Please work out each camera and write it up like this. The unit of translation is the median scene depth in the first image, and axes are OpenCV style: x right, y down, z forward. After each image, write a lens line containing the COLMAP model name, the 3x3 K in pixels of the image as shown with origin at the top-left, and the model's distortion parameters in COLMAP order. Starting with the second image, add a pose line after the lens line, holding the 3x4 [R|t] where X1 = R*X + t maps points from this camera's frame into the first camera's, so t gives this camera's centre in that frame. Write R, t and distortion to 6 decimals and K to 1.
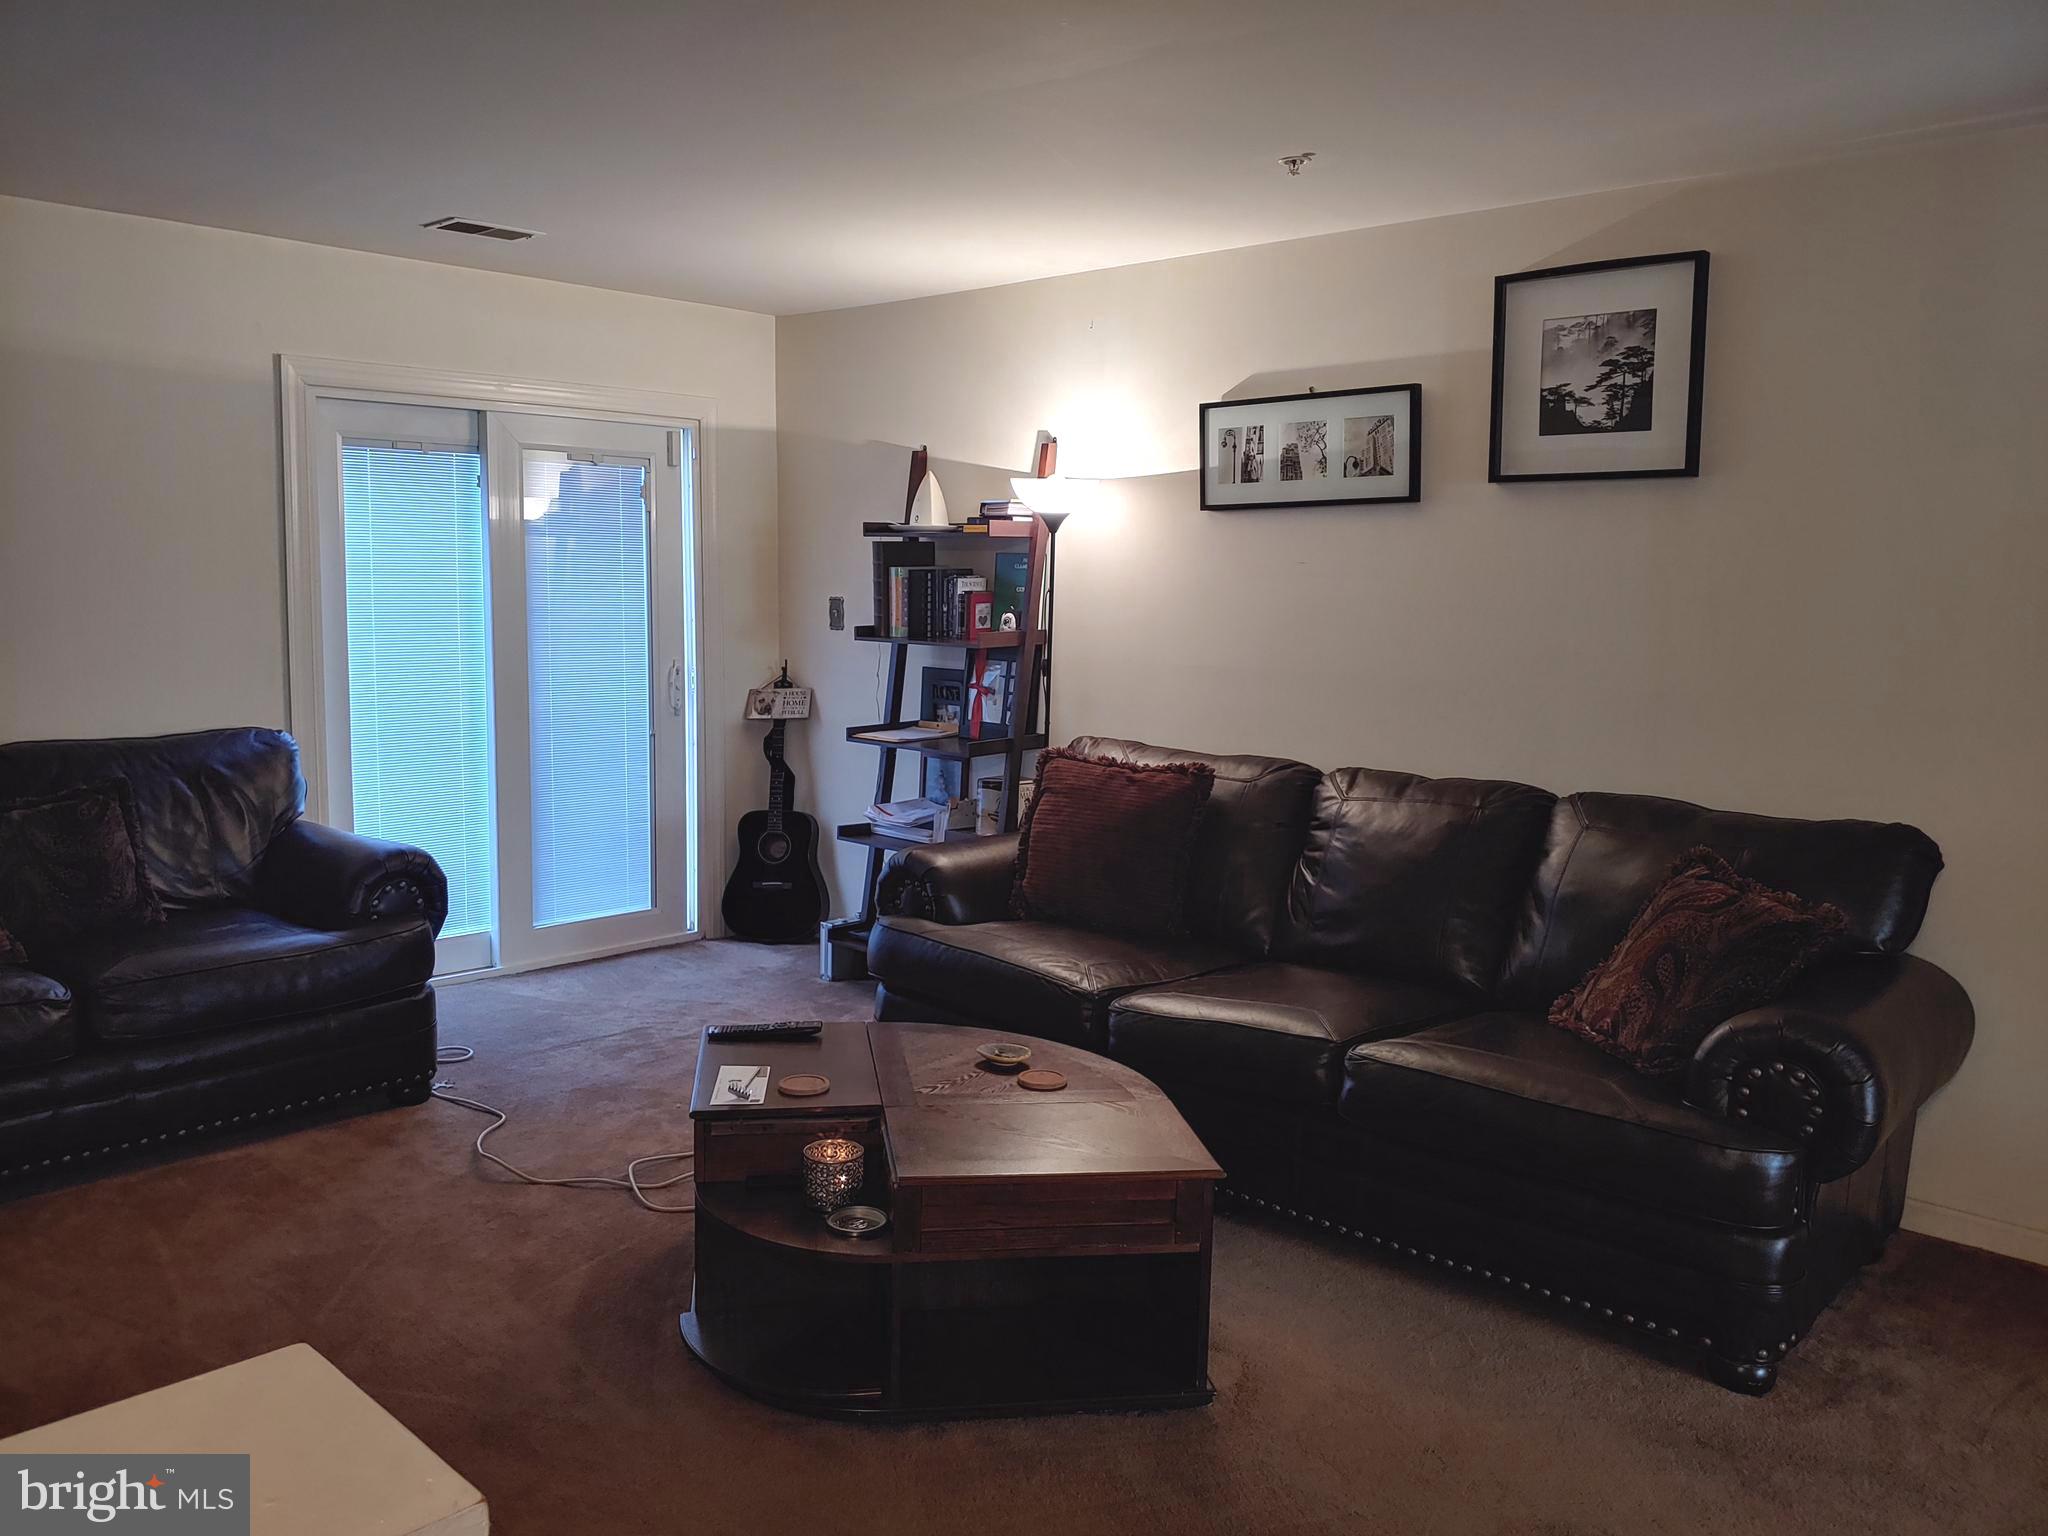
lens RADIAL K [[1543.5, 0, 1024.0], [0, 1543.5, 768.0], [0, 0, 1]] dist [0.005013, -0.004569]
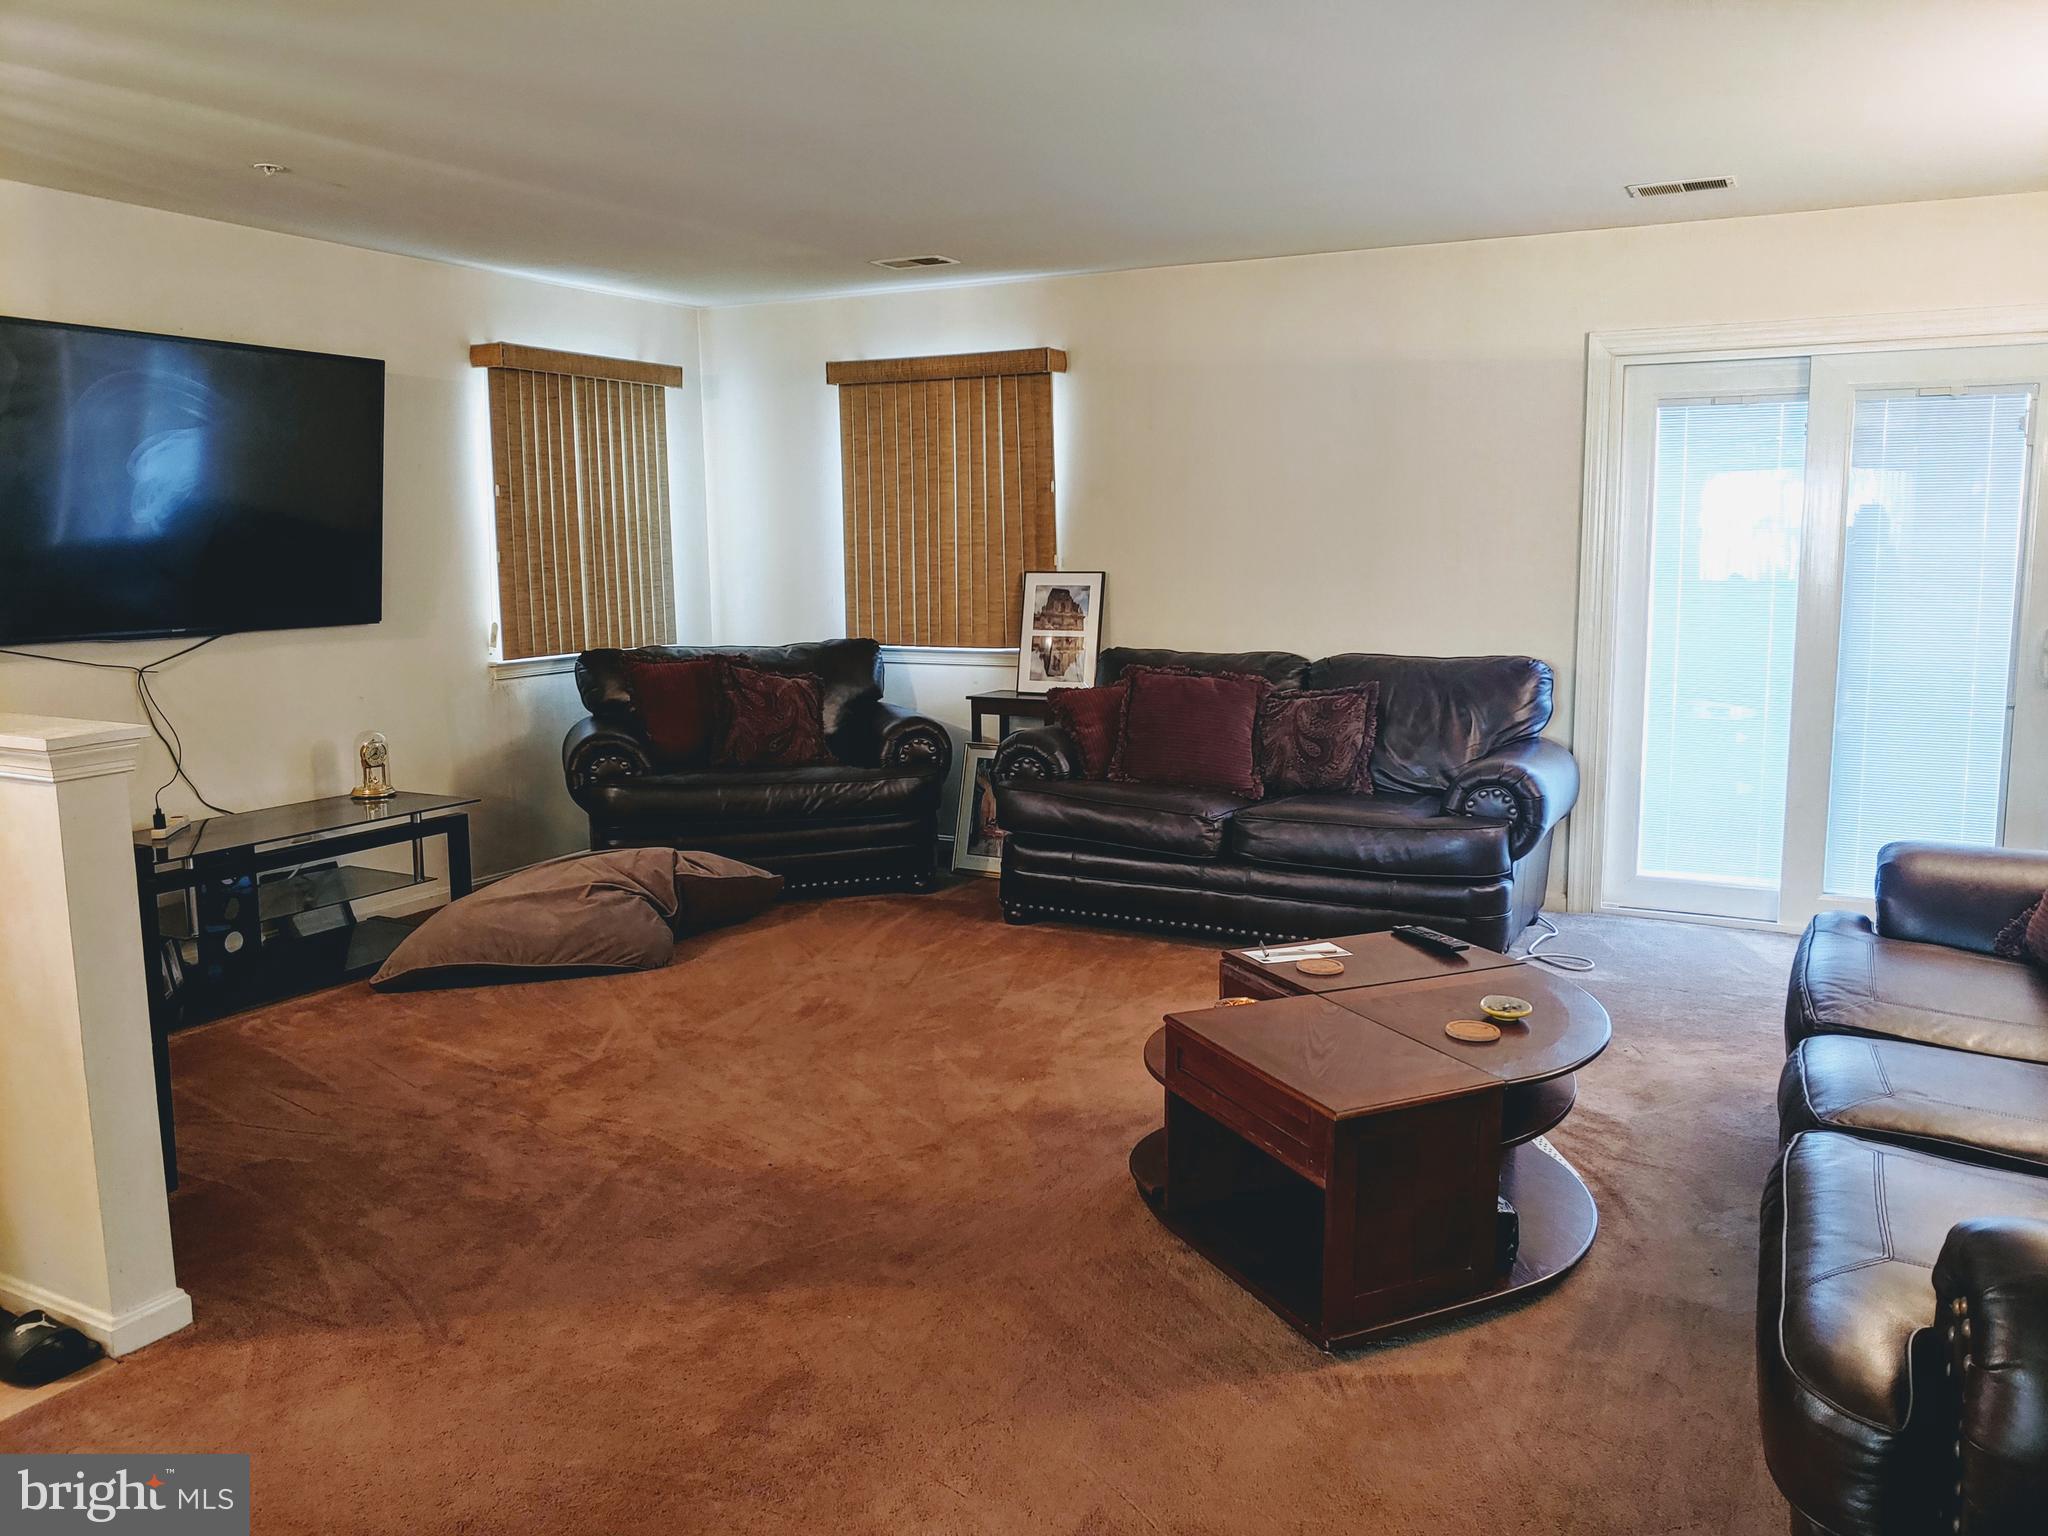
lens RADIAL K [[1543.5, 0, 1024.0], [0, 1543.5, 768.0], [0, 0, 1]] dist [0.005013, -0.004569]
pose [[0.289503, 0.119744, -0.949658, 0.553050], [-0.105323, 0.990105, 0.092736, -0.012288], [0.951365, 0.073173, 0.299250, 0.295414]]
